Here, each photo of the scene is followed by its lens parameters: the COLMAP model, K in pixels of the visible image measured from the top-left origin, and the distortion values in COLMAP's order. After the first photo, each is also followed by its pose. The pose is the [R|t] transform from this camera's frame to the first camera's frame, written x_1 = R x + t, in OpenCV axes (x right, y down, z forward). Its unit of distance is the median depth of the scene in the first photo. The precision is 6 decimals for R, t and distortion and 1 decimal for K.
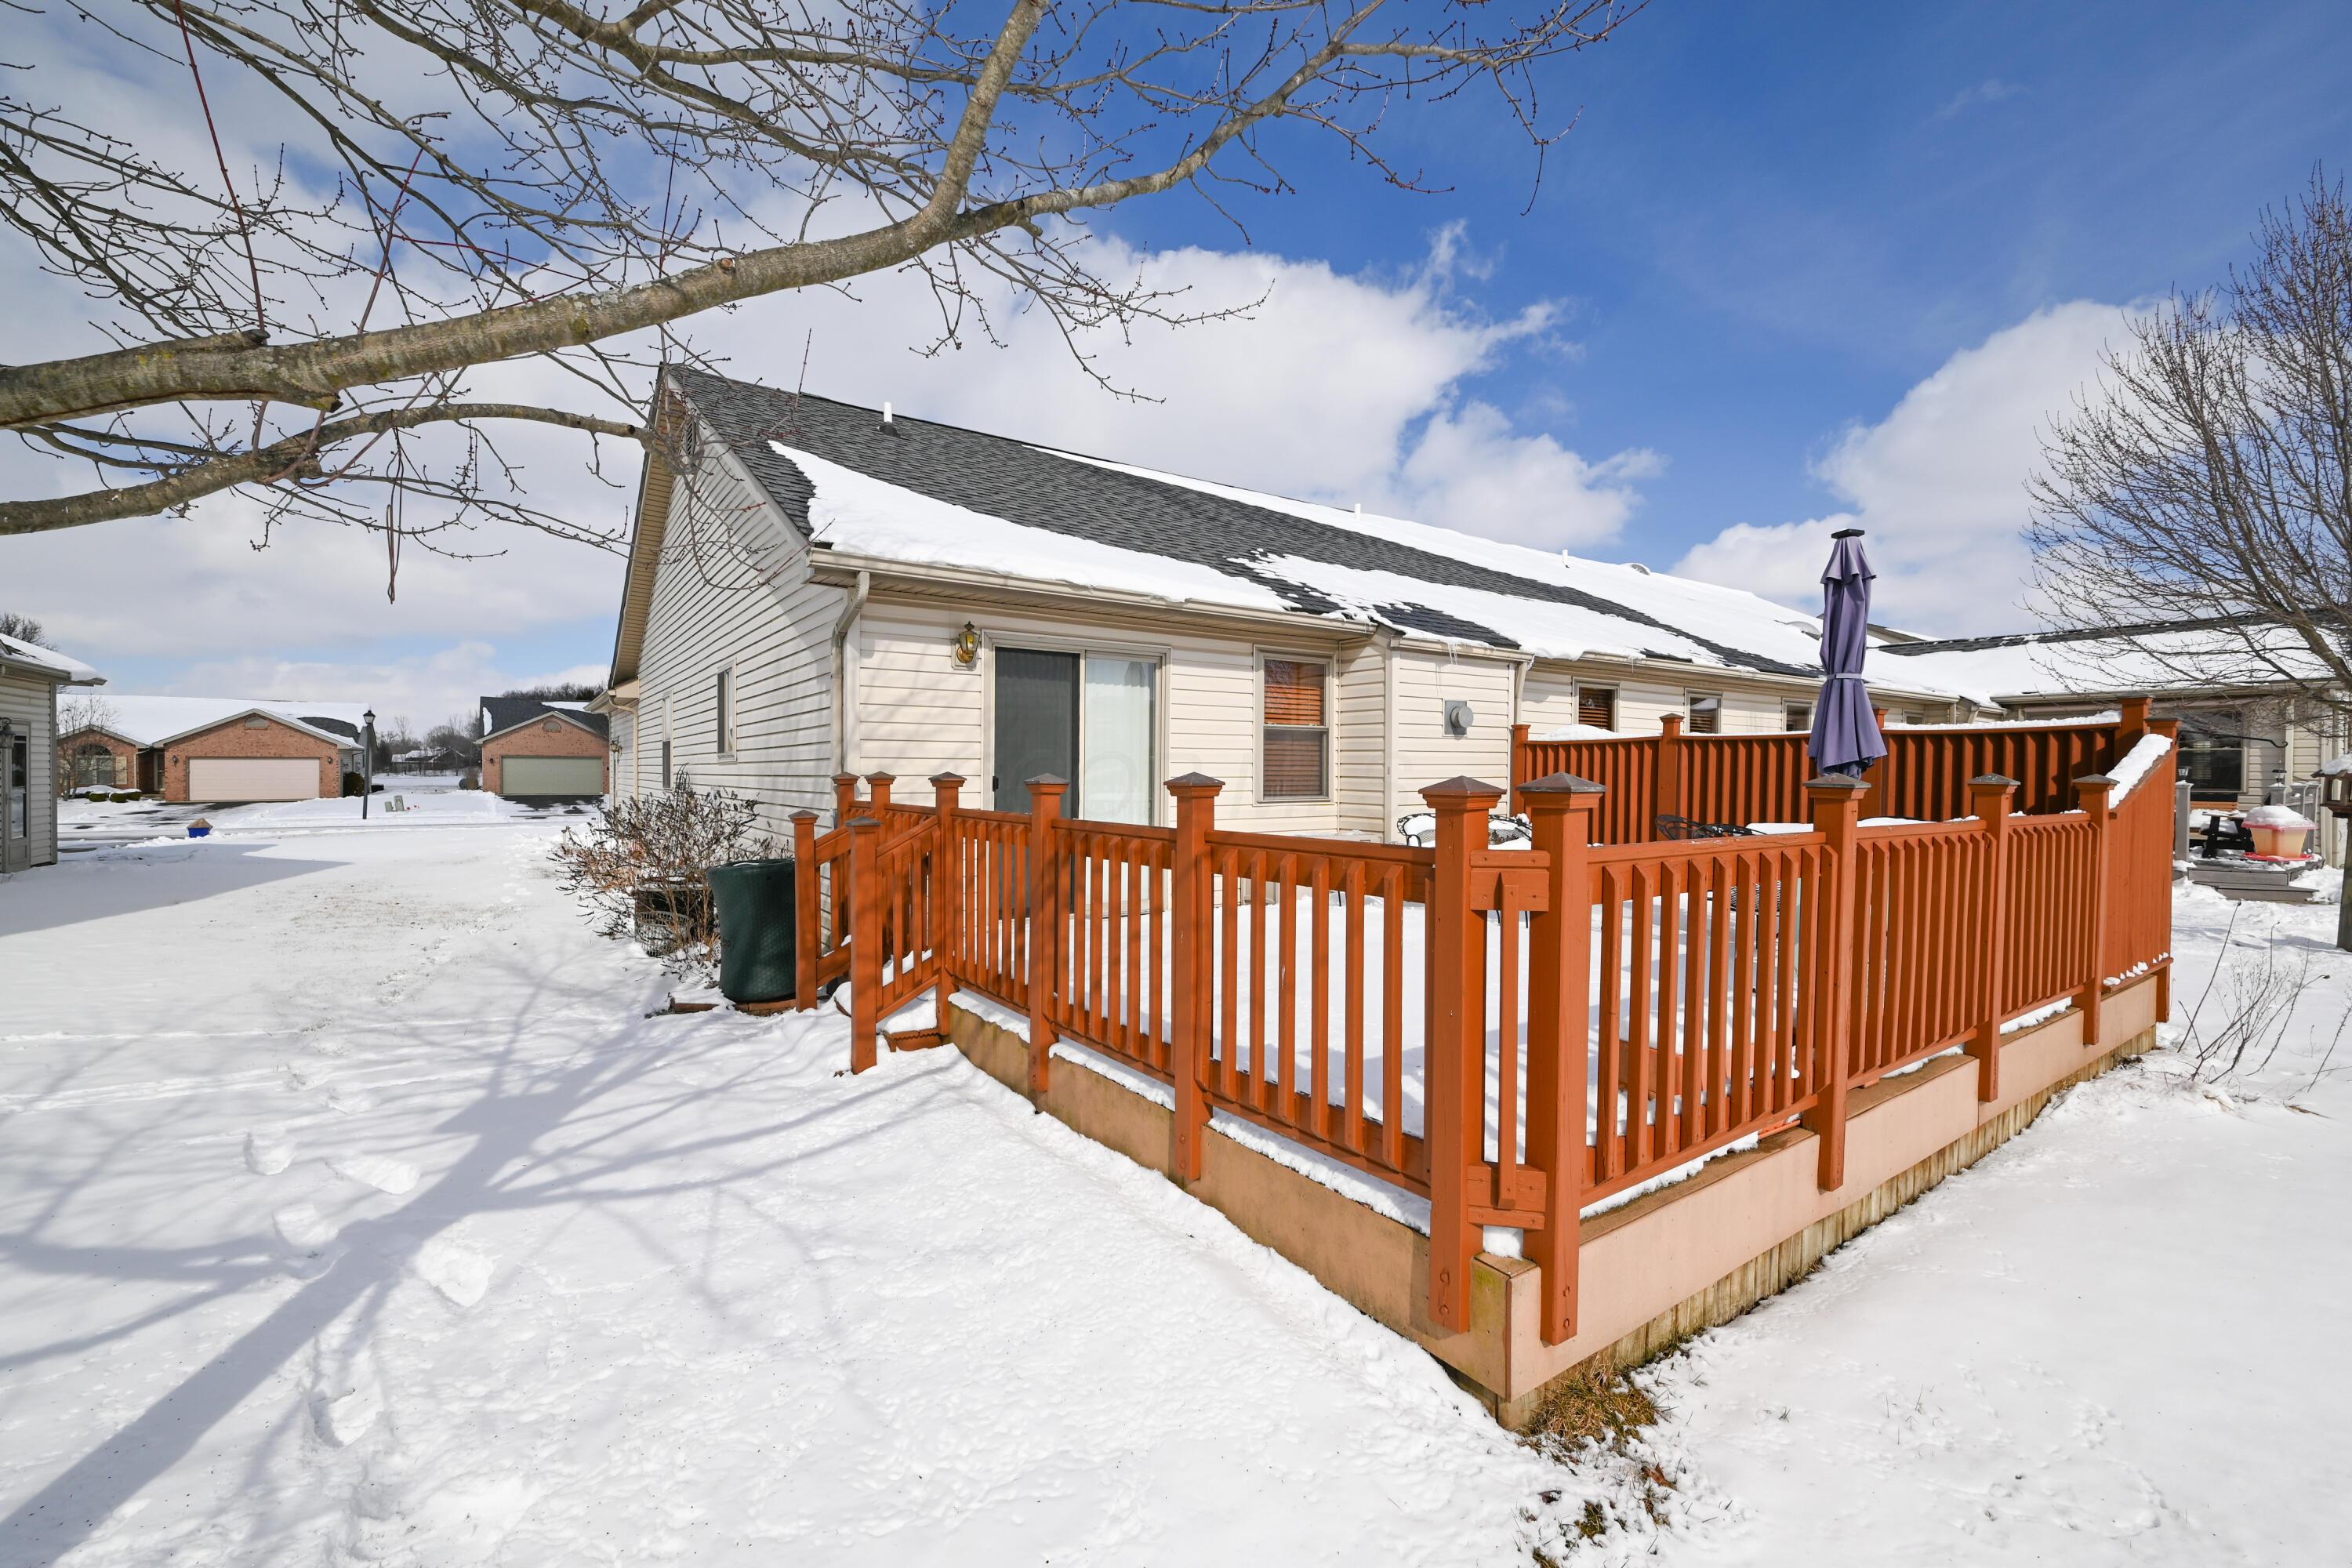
lens RADIAL K [[962.3, 0, 1176.0], [0, 962.3, 784.0], [0, 0, 1]] dist [0.000521, 0.000022]
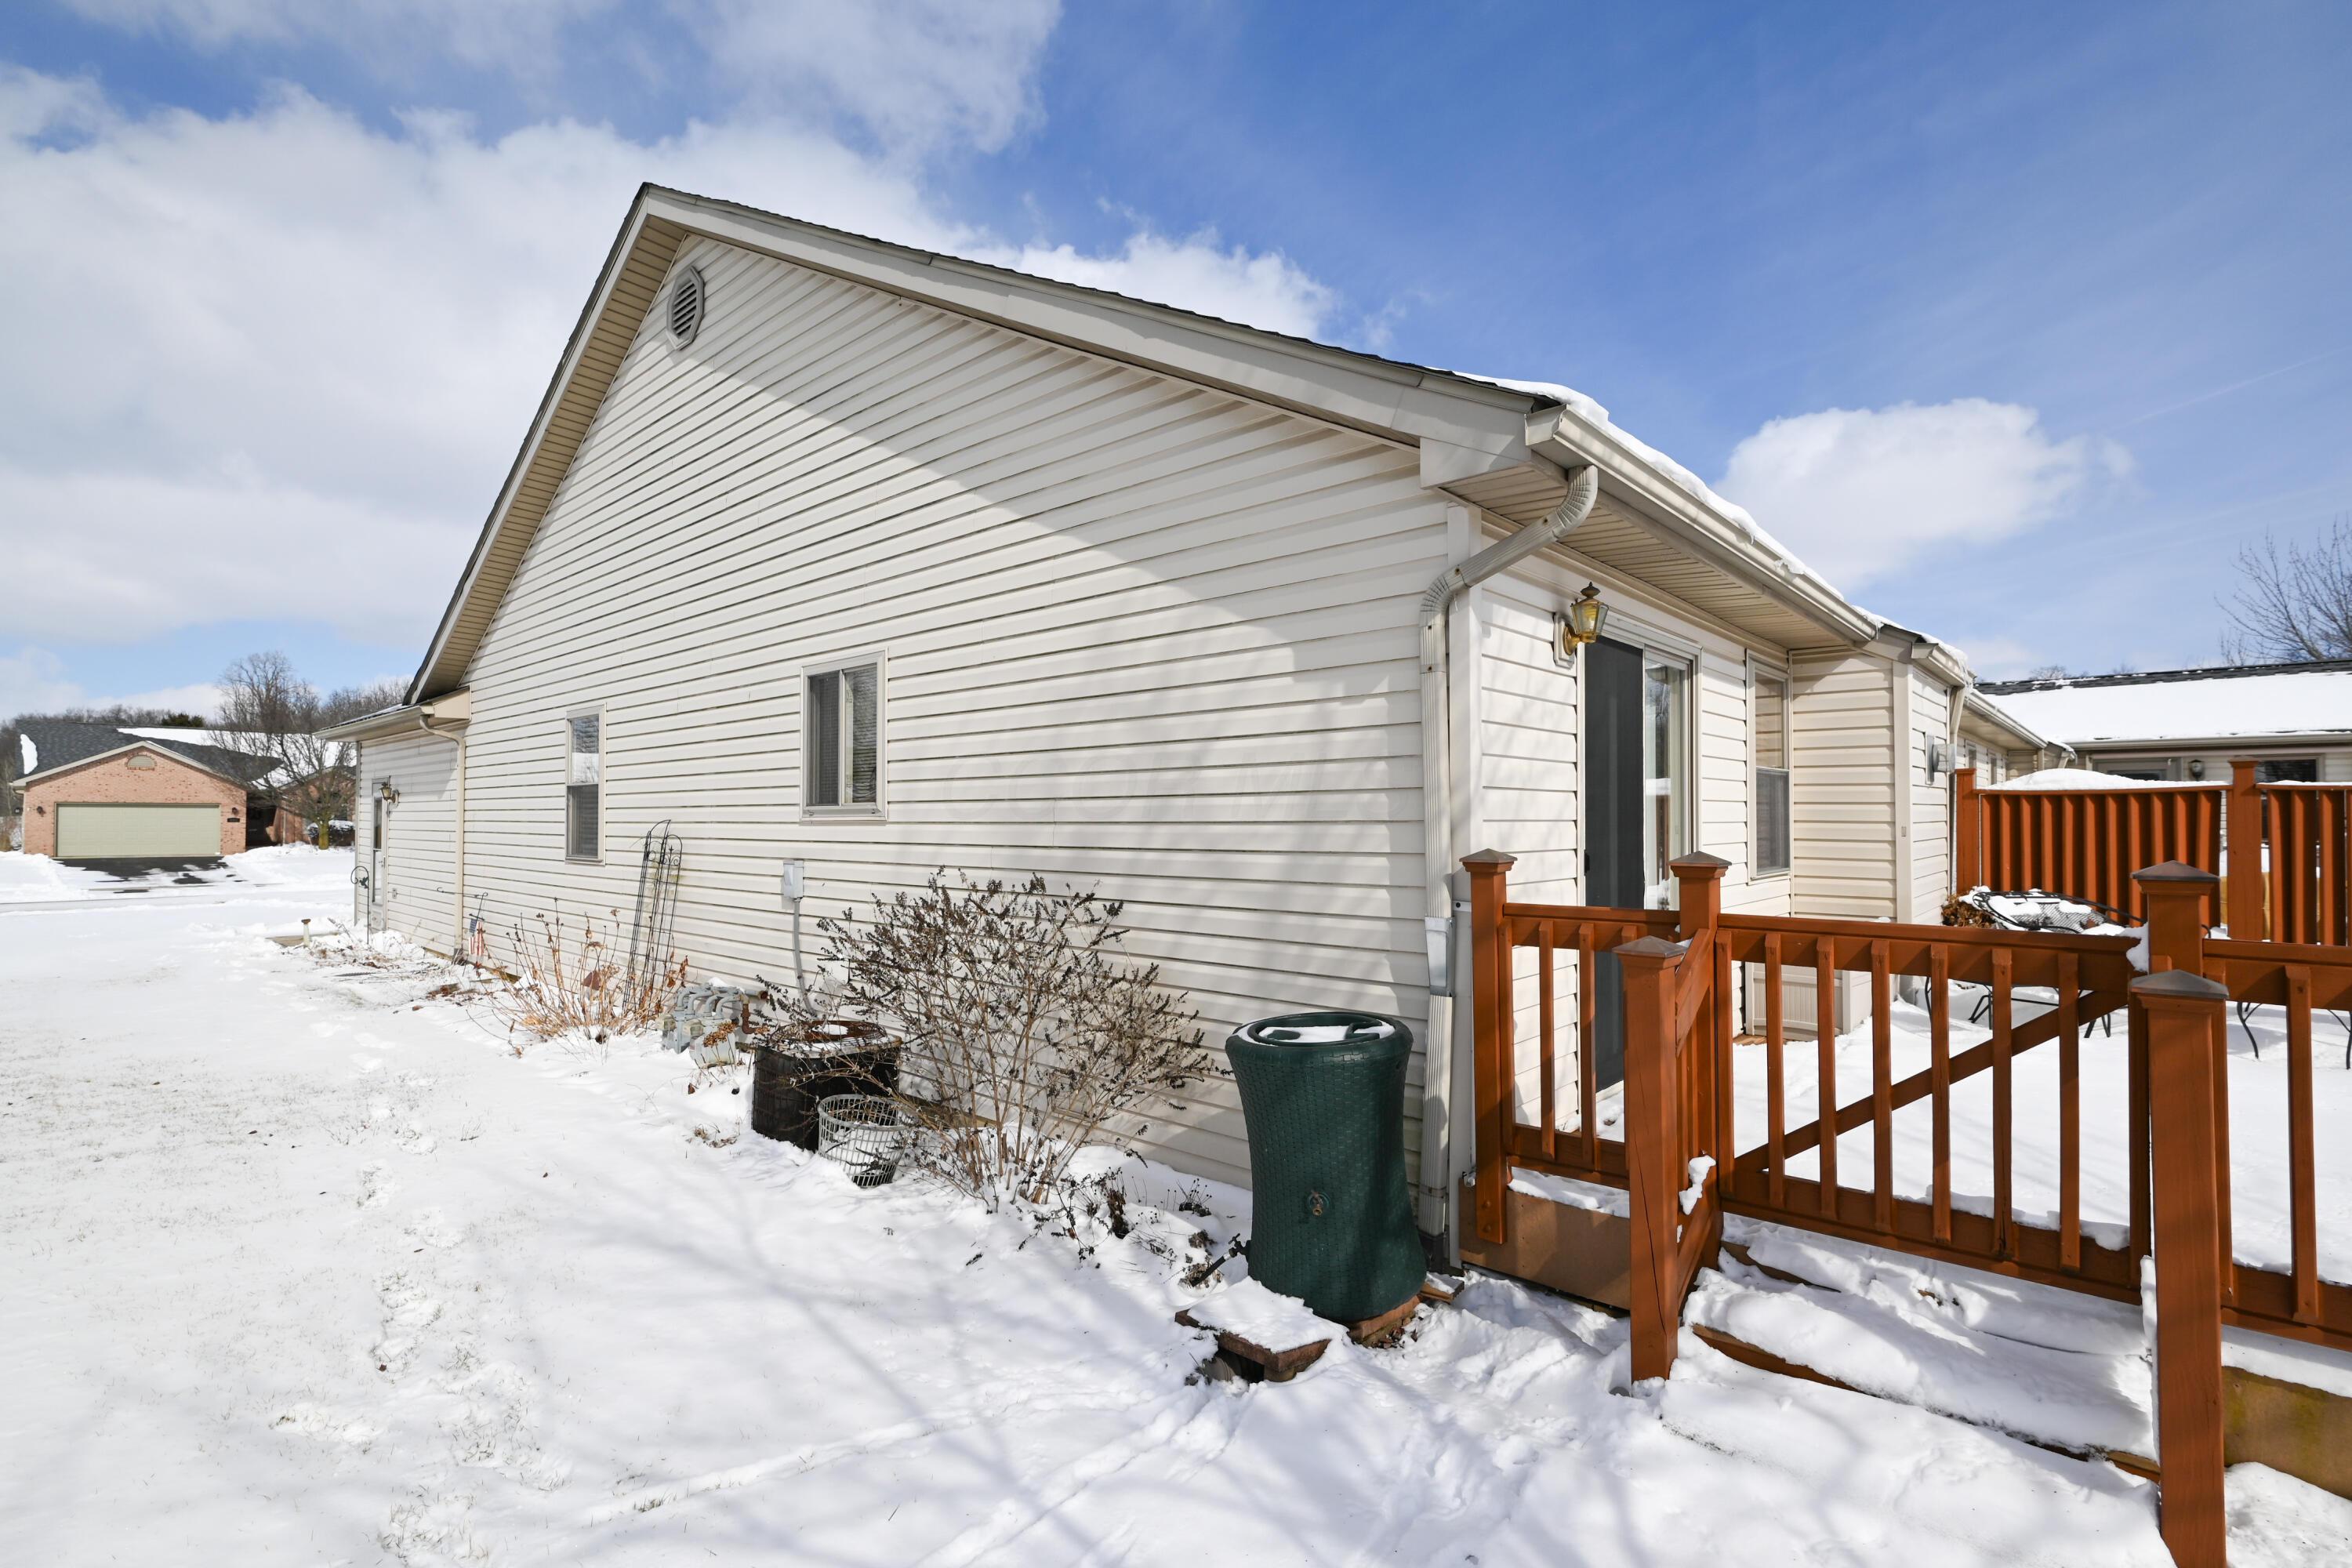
lens RADIAL K [[1050.4, 0, 1176.0], [0, 1050.4, 784.0], [0, 0, 1]] dist [0.000134, 0.000112]
pose [[0.973507, 0.002947, 0.228640, -0.469573], [0.007487, 0.998970, -0.044755, -0.016997], [-0.228536, 0.045281, 0.972482, 0.347616]]
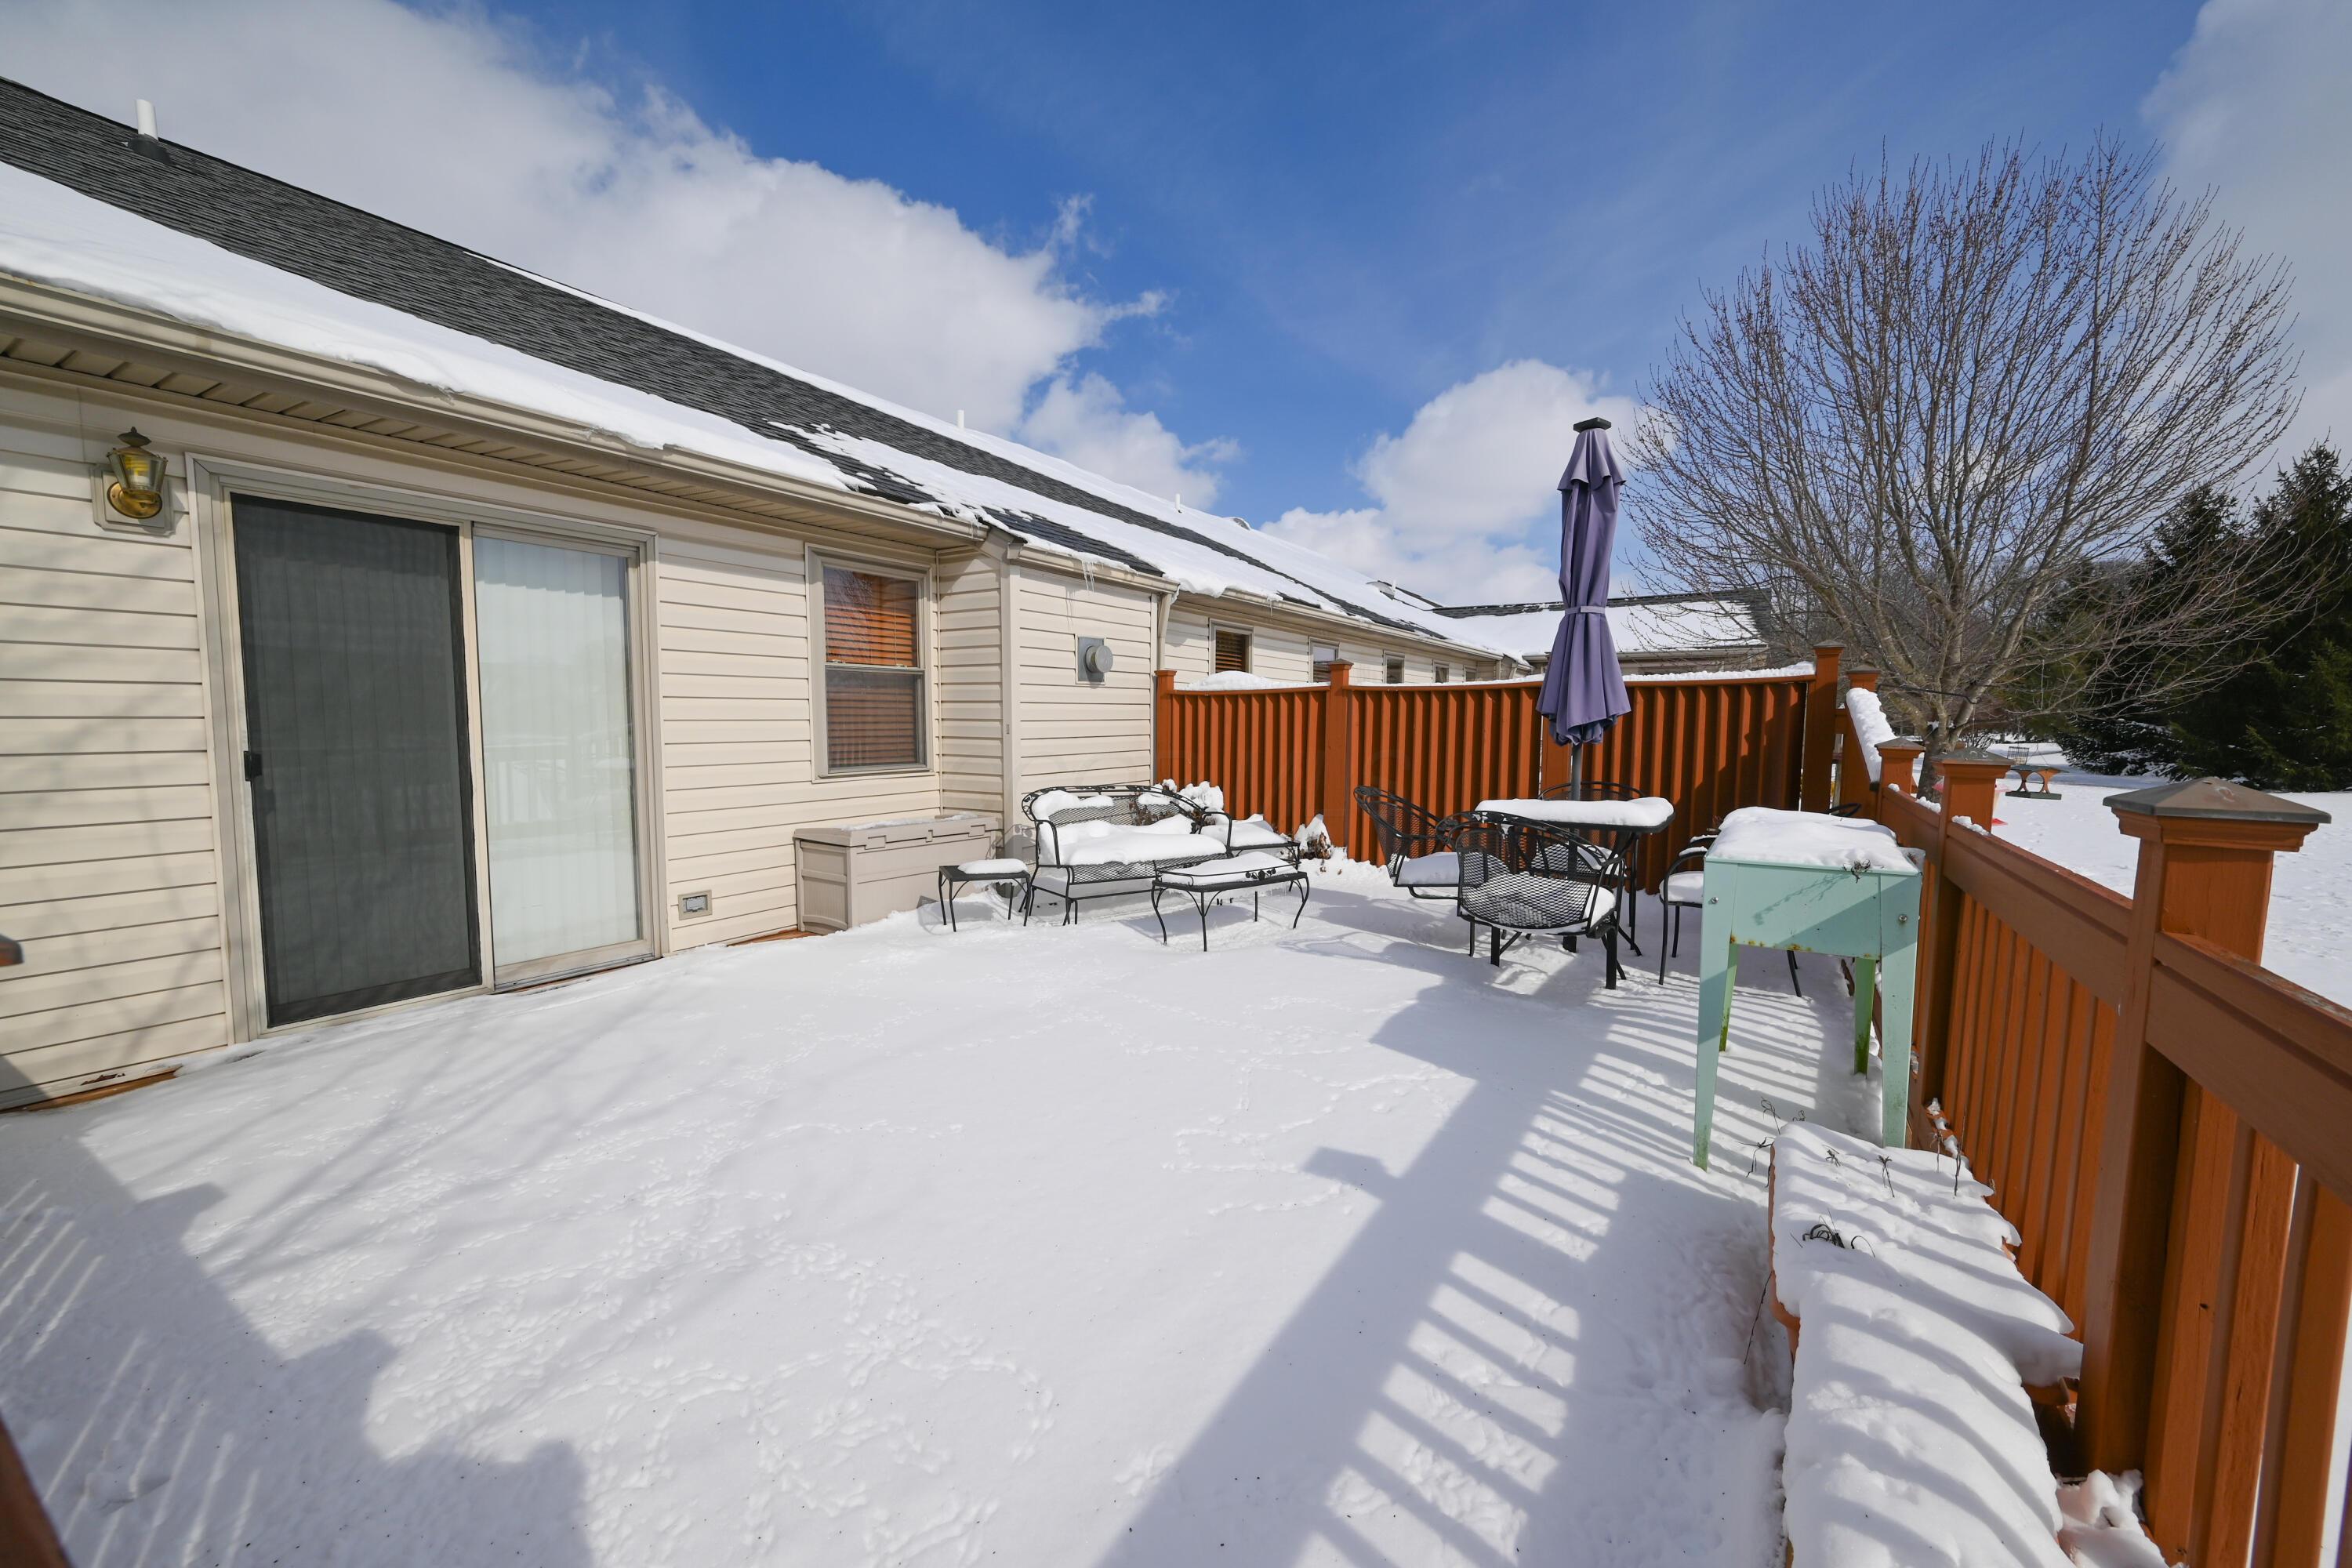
lens RADIAL K [[917.3, 0, 1176.0], [0, 917.3, 784.0], [0, 0, 1]] dist [-0.002412, -0.000204]
pose [[0.918218, -0.031874, 0.394790, 0.057784], [0.009331, 0.998221, 0.058889, -0.011675], [-0.395965, -0.050389, 0.916882, 0.289334]]
